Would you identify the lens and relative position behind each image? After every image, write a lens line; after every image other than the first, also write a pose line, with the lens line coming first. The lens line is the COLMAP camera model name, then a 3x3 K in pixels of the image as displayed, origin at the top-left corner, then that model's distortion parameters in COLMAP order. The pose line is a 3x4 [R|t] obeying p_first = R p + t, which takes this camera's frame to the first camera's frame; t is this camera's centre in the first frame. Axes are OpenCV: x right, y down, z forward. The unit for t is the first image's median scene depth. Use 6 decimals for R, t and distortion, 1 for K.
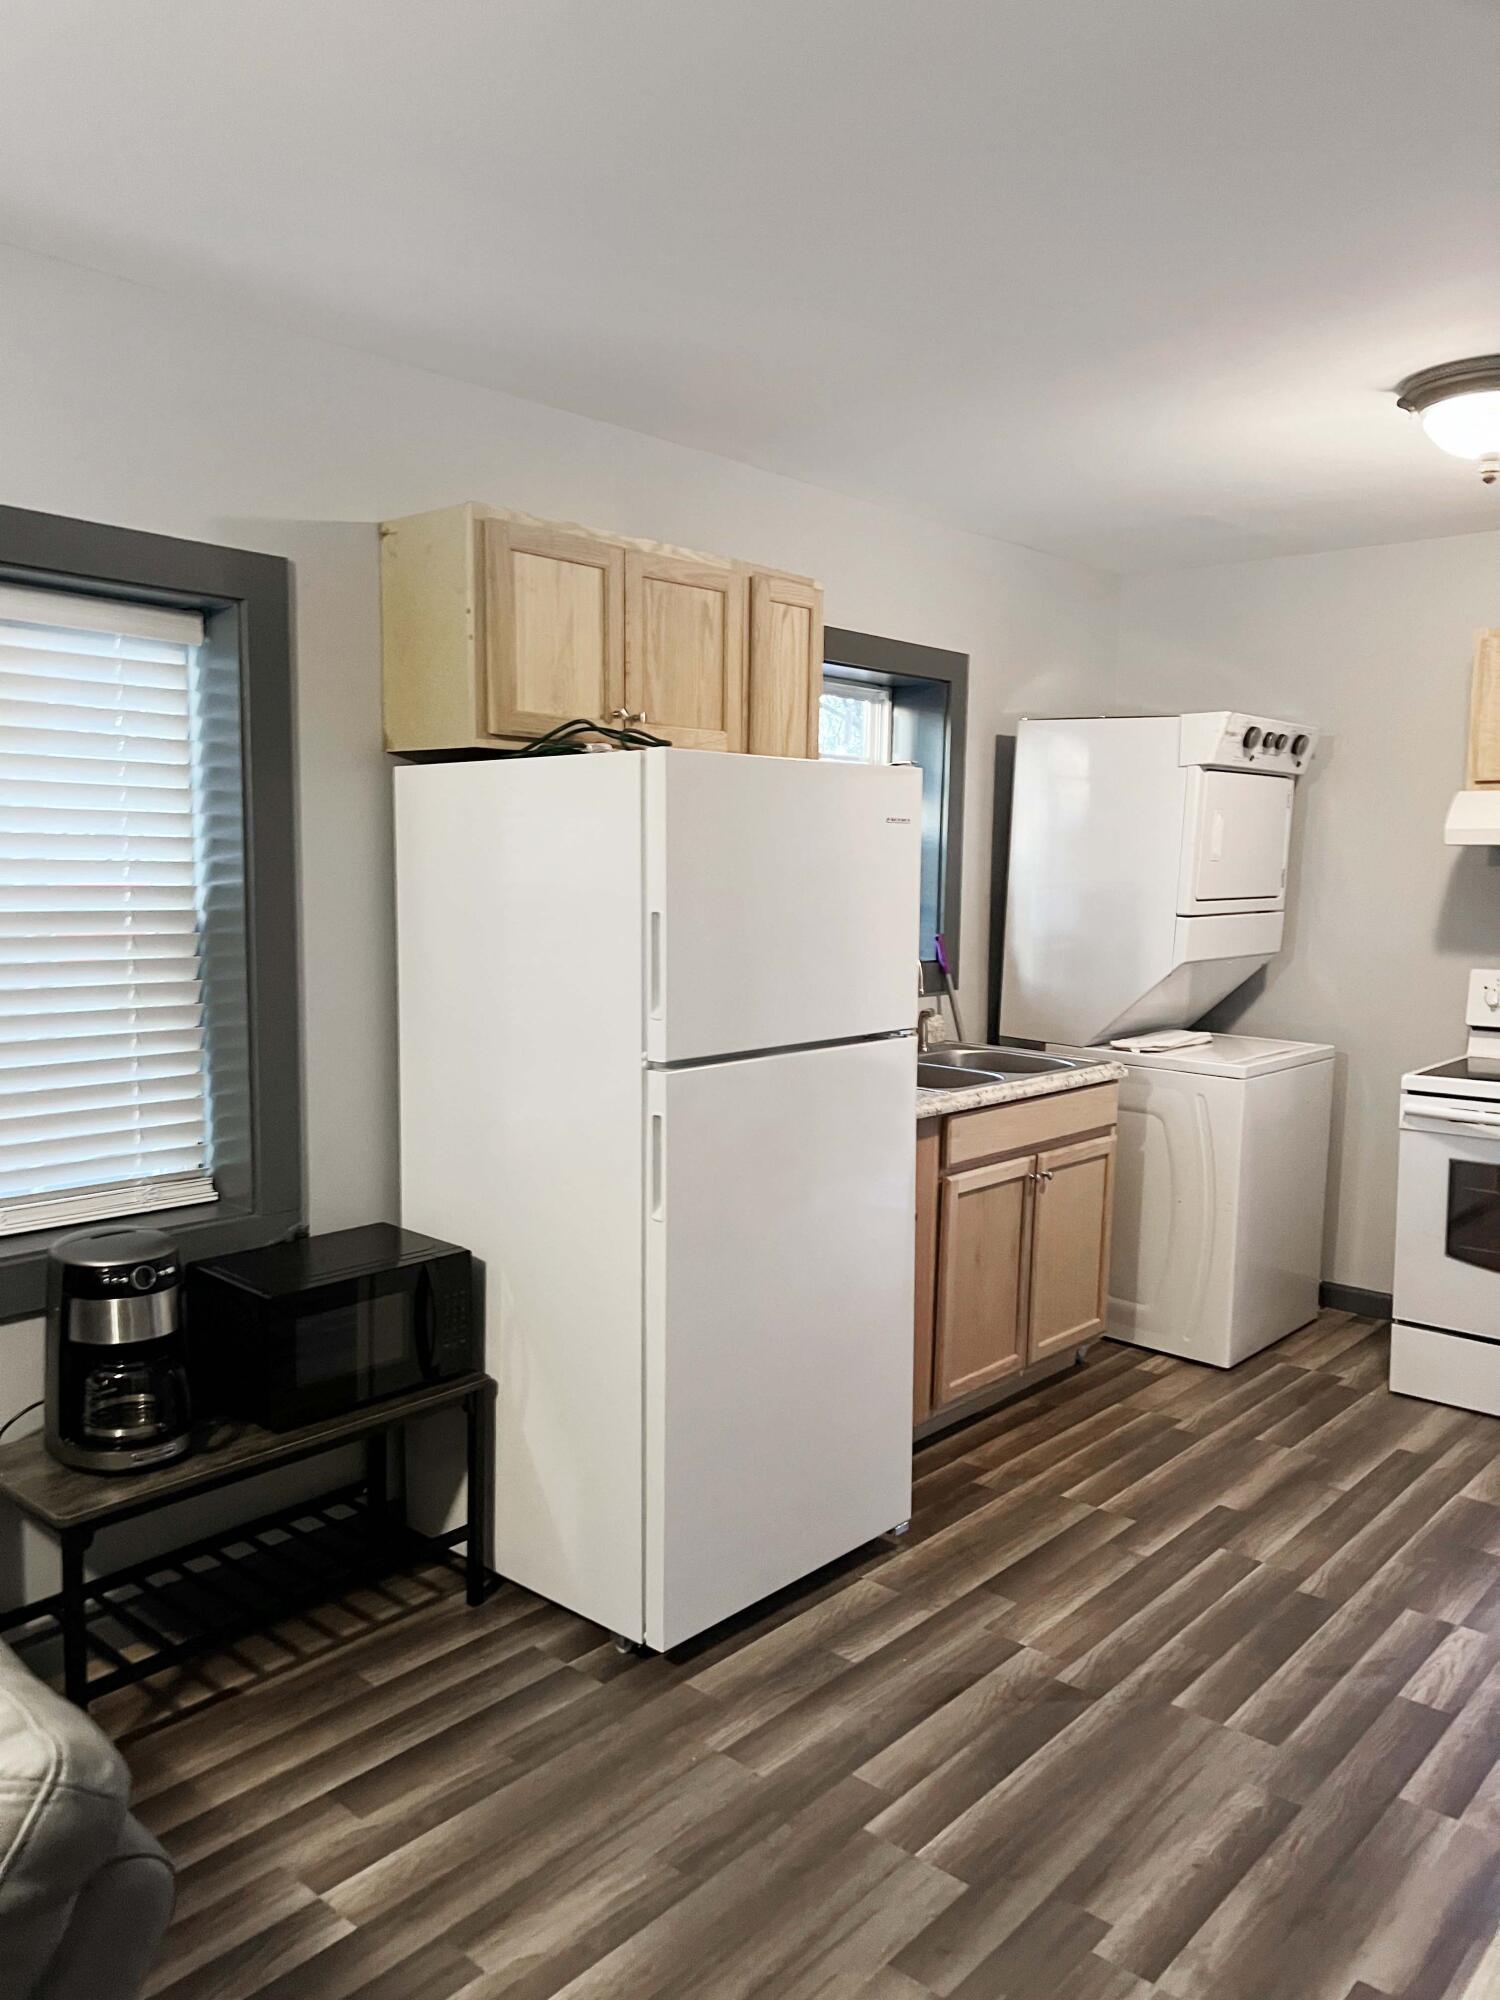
lens RADIAL K [[1538.9, 0, 753.3], [0, 1538.9, 1073.4], [0, 0, 1]] dist [-0.011137, -0.005939]
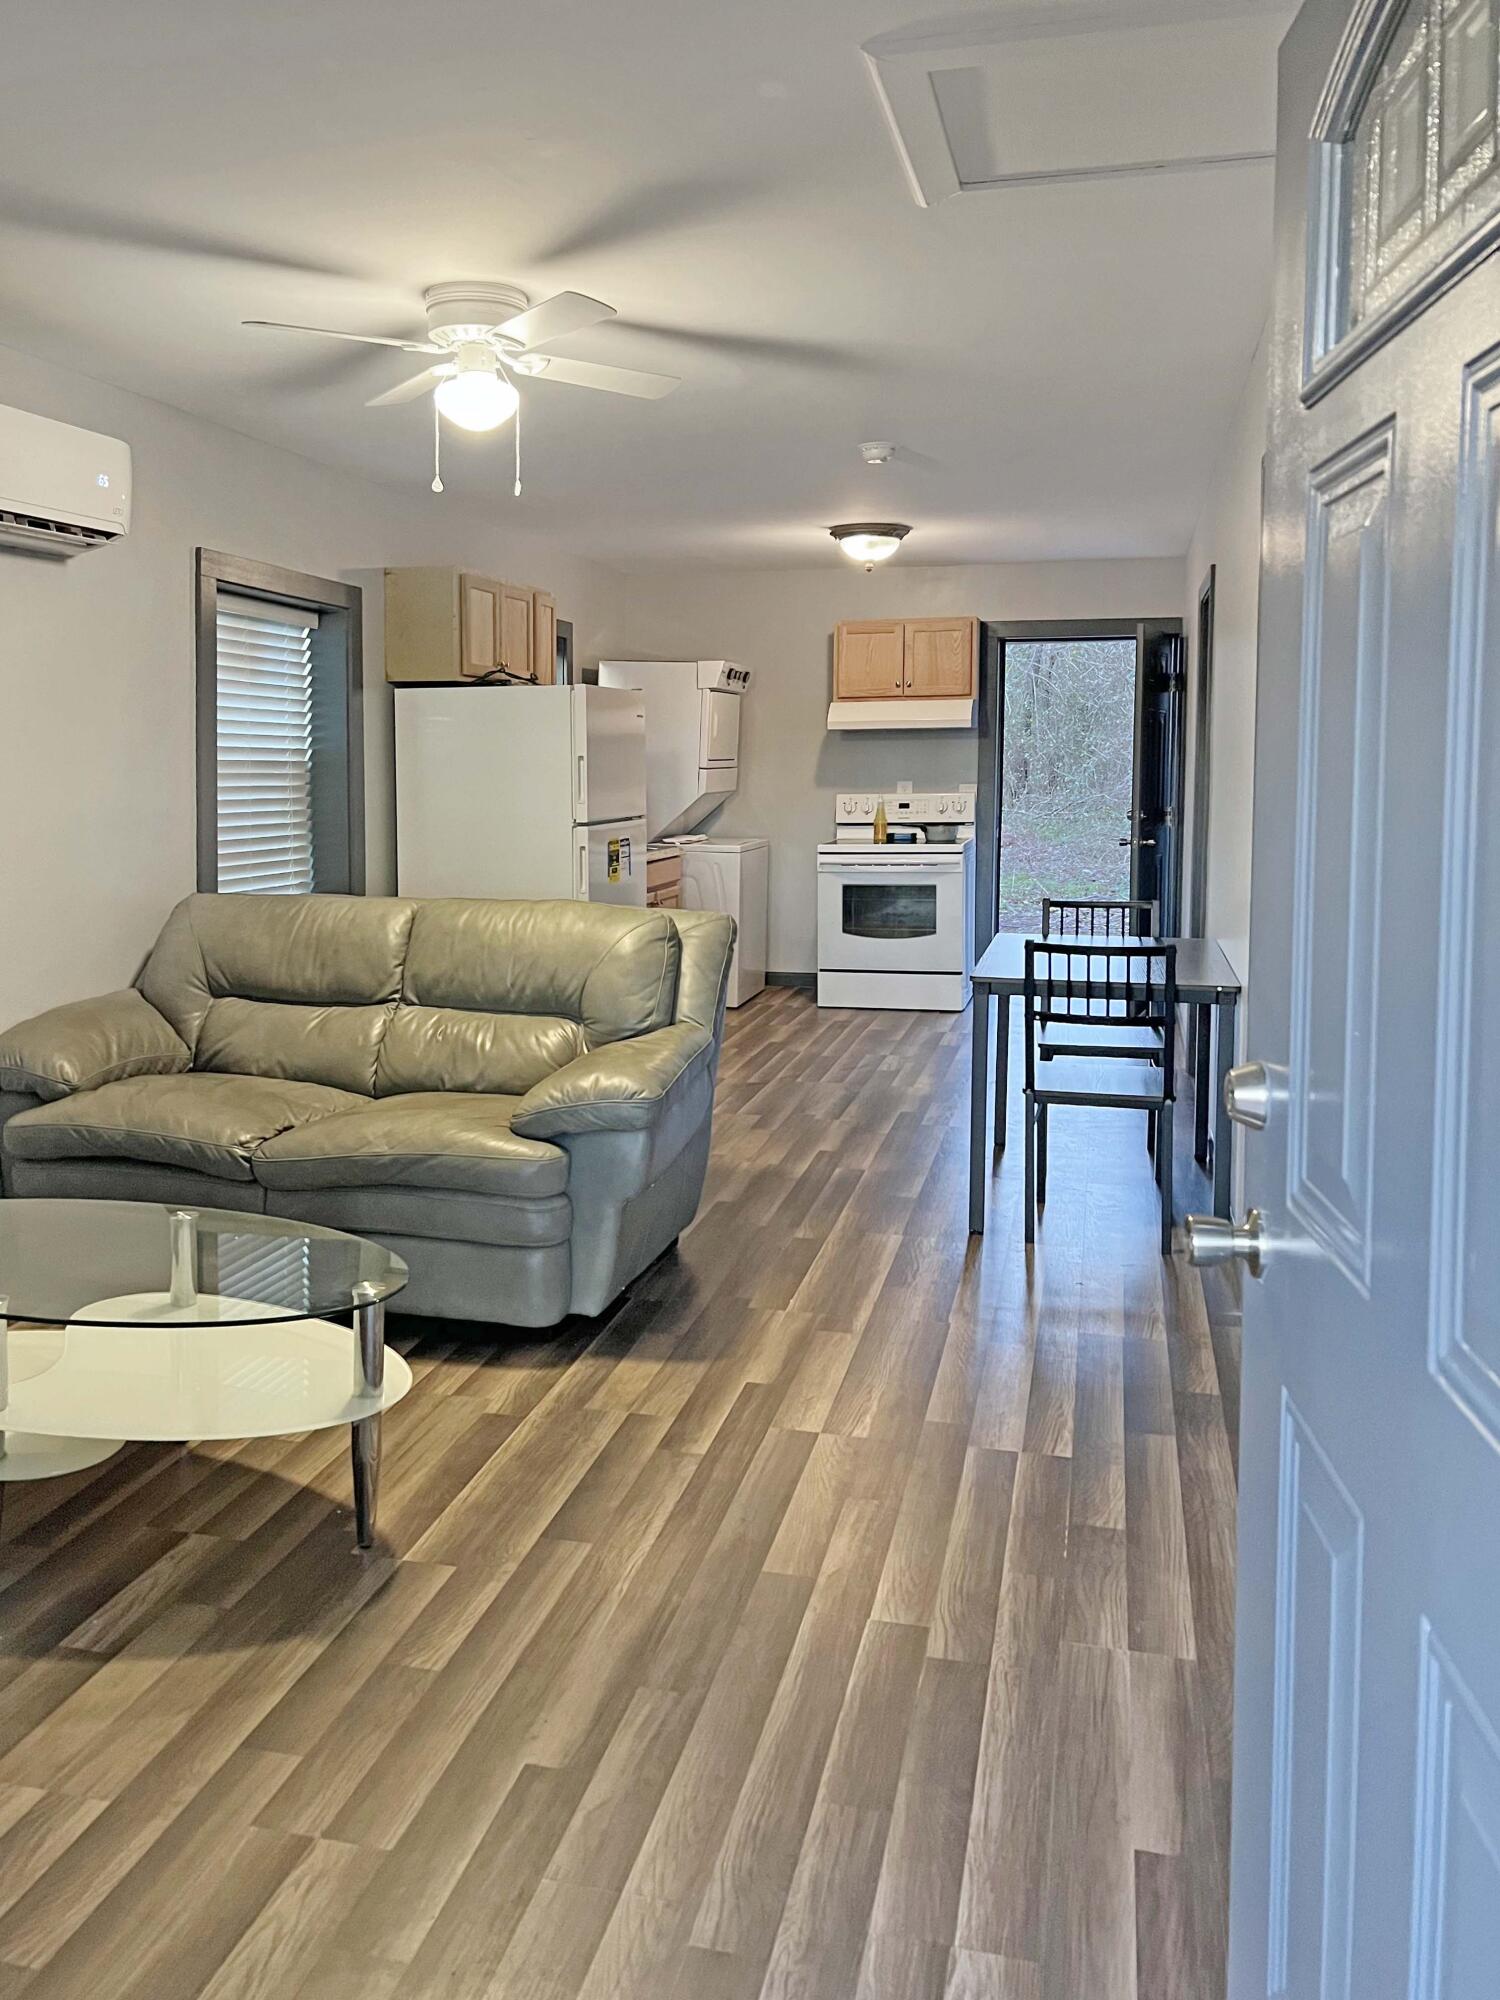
lens RADIAL K [[1504.8, 0, 750.0], [0, 1504.8, 1000.0], [0, 0, 1]] dist [-0.001264, -0.067220]
pose [[0.888499, -0.080166, 0.451821, -0.602952], [0.069651, 0.996774, 0.039888, 0.127364], [-0.453561, -0.003971, 0.891216, -0.769055]]
